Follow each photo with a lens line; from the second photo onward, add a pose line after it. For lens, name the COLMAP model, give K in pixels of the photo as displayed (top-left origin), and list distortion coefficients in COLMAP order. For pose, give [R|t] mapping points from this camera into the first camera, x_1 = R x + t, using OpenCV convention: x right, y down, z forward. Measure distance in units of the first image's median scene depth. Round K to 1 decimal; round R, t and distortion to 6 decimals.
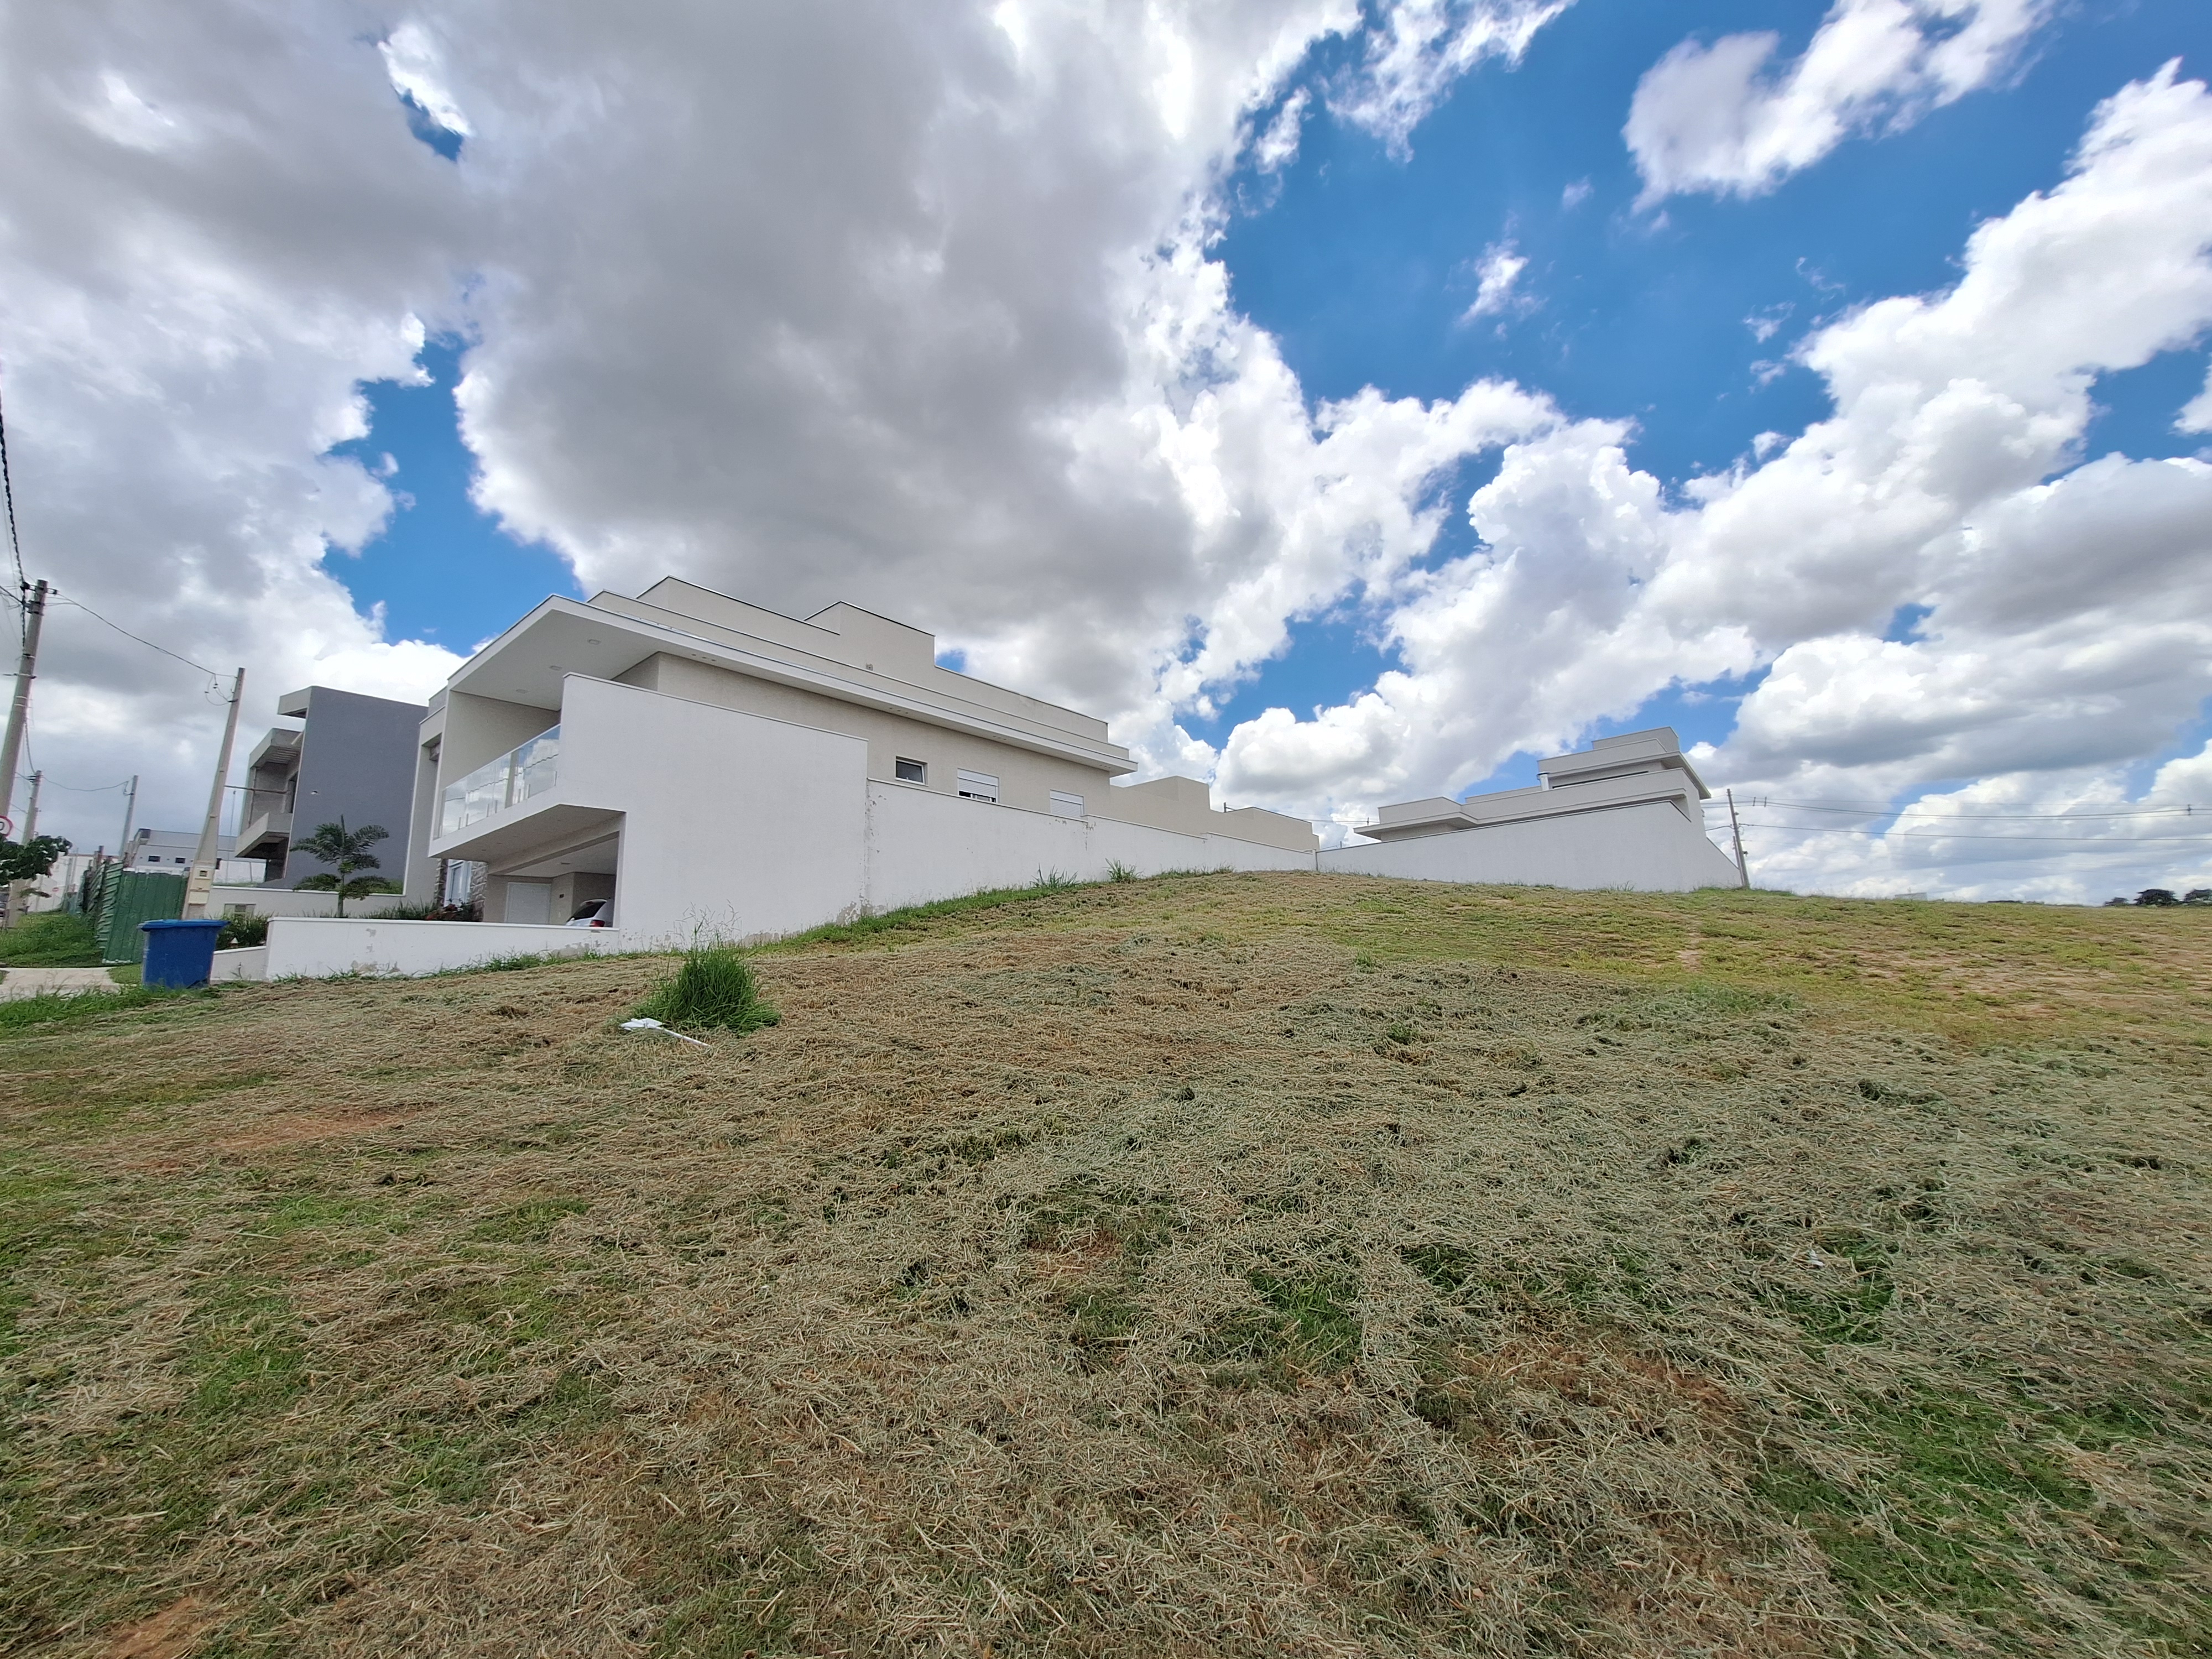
lens RADIAL K [[889.5, 0, 1134.6], [0, 889.5, 798.0], [0, 0, 1]] dist [-0.002148, 0.001299]
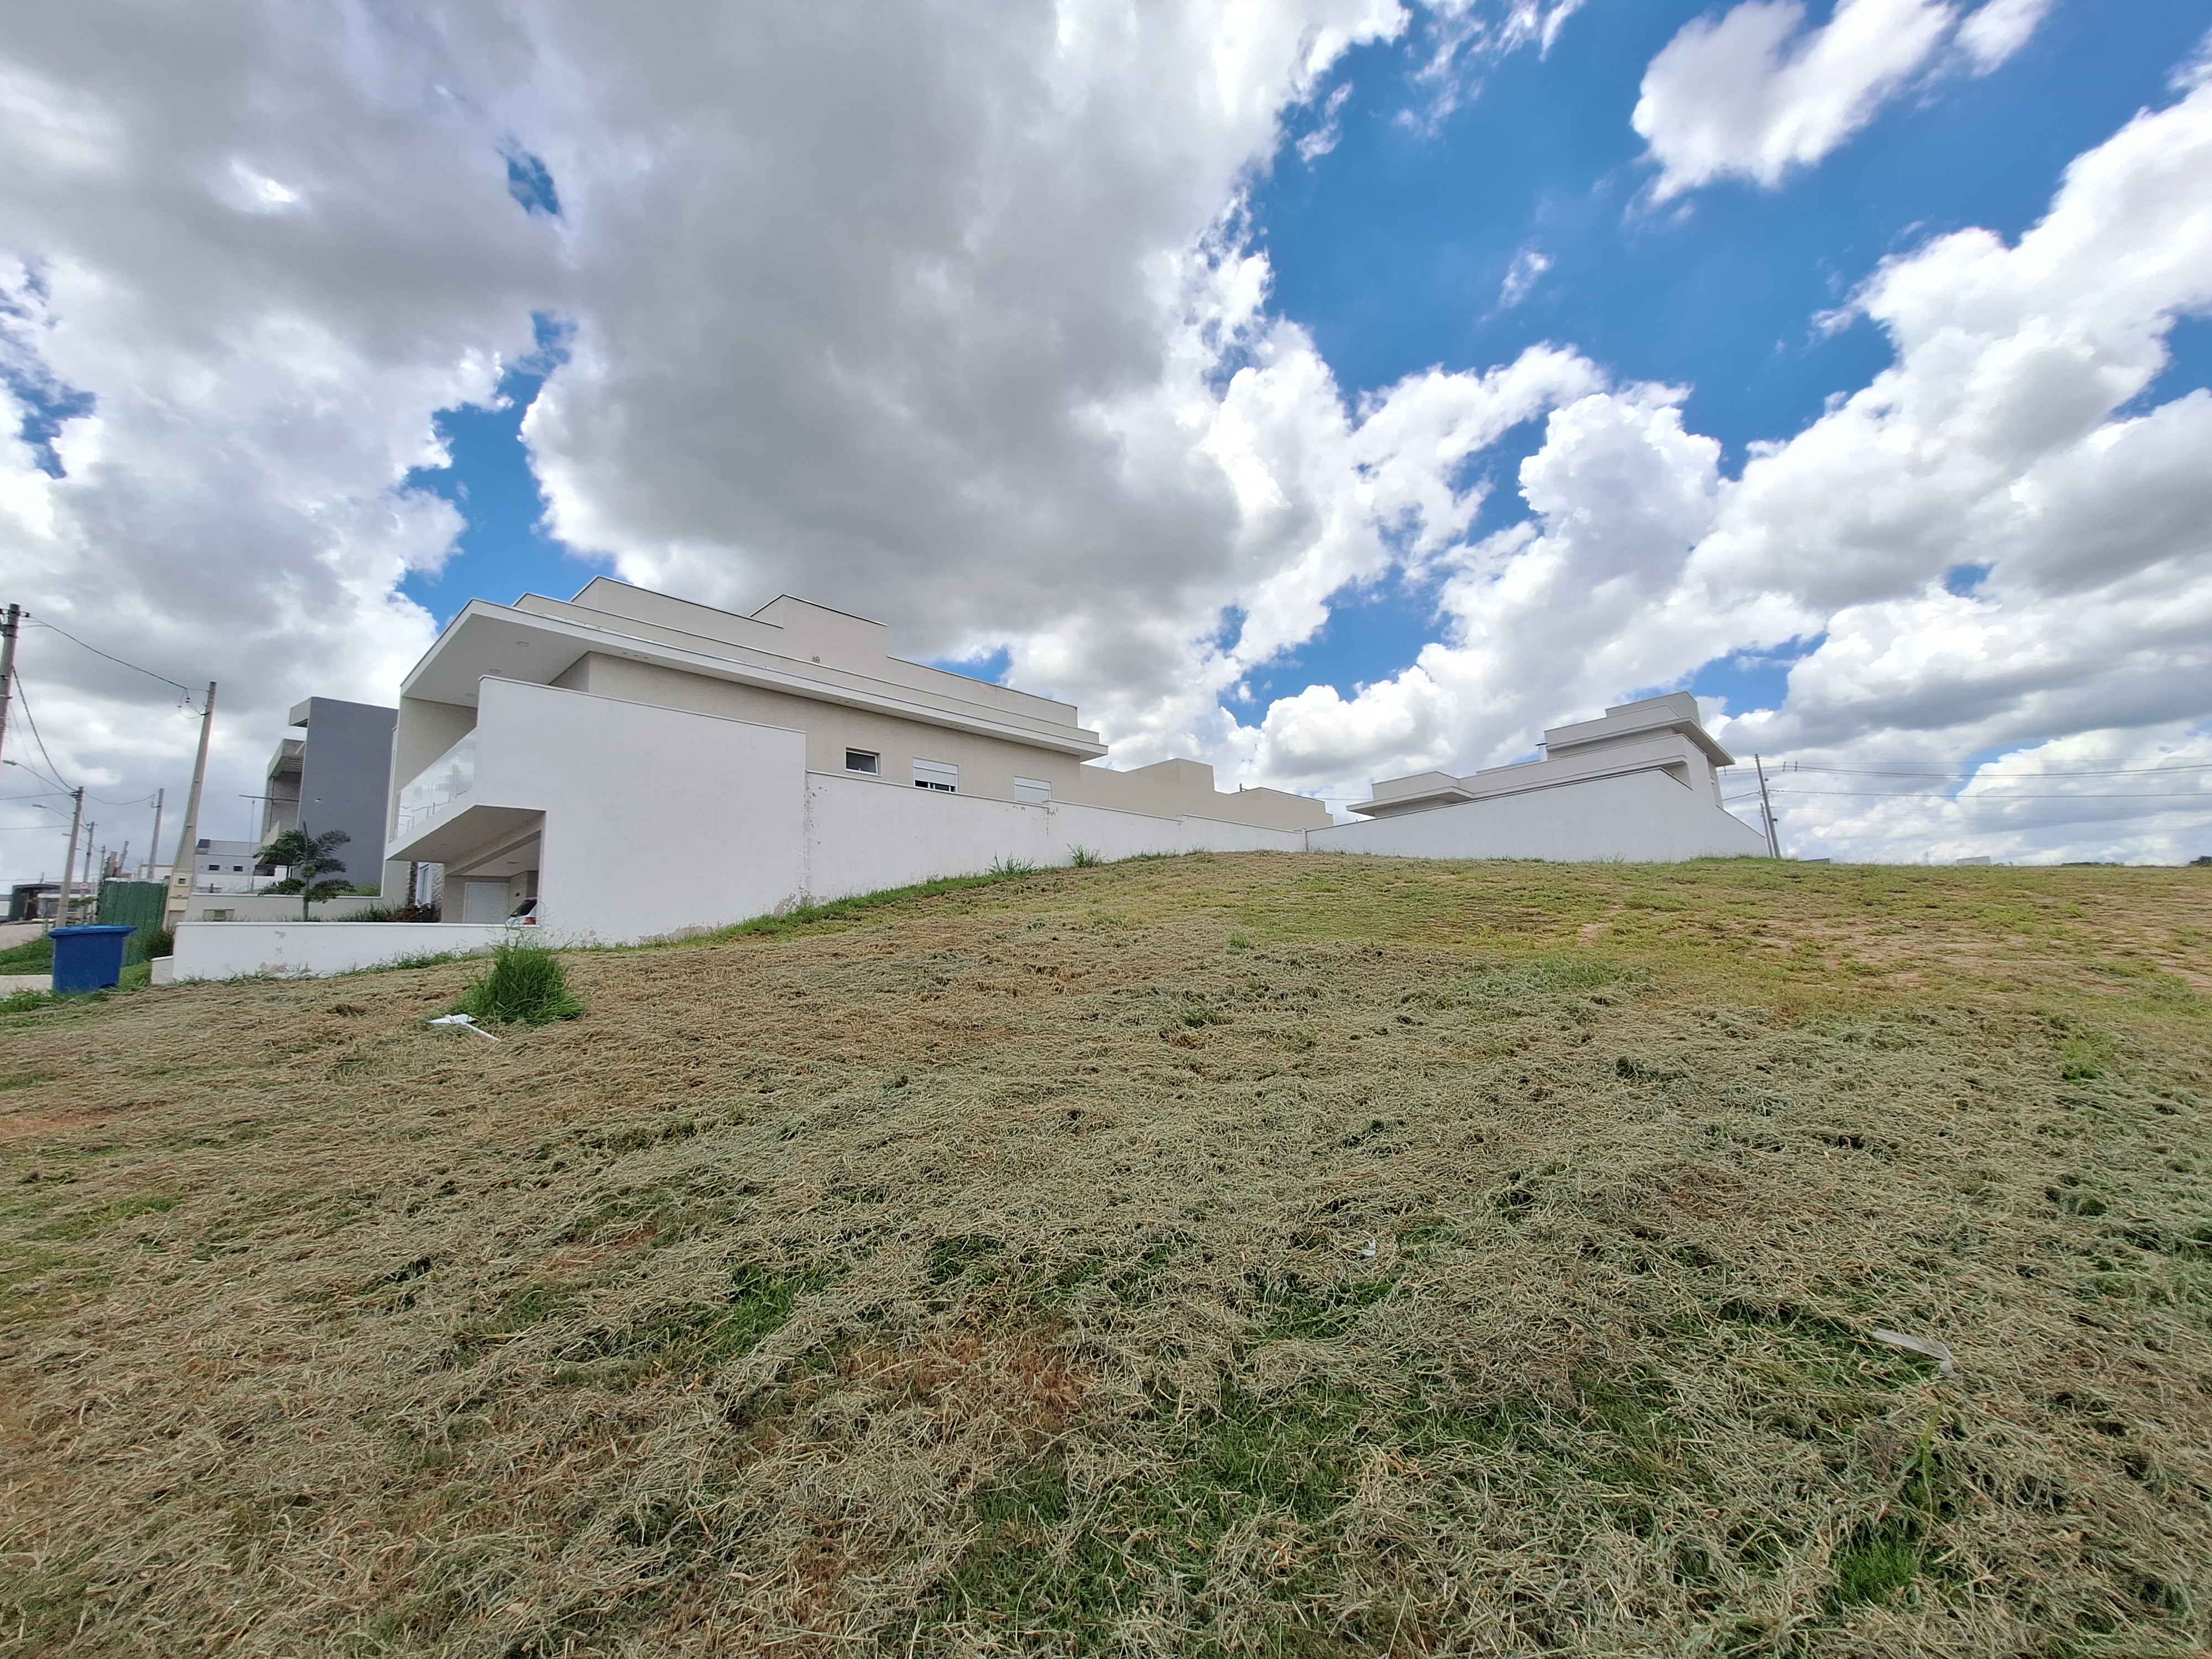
lens RADIAL K [[889.5, 0, 1154.0], [0, 889.5, 753.6], [0, 0, 1]] dist [-0.002148, 0.001299]
pose [[0.998593, -0.030261, -0.043539, 0.138650], [0.028813, 0.999023, -0.033520, 0.003942], [0.044511, 0.032219, 0.998489, 0.006184]]
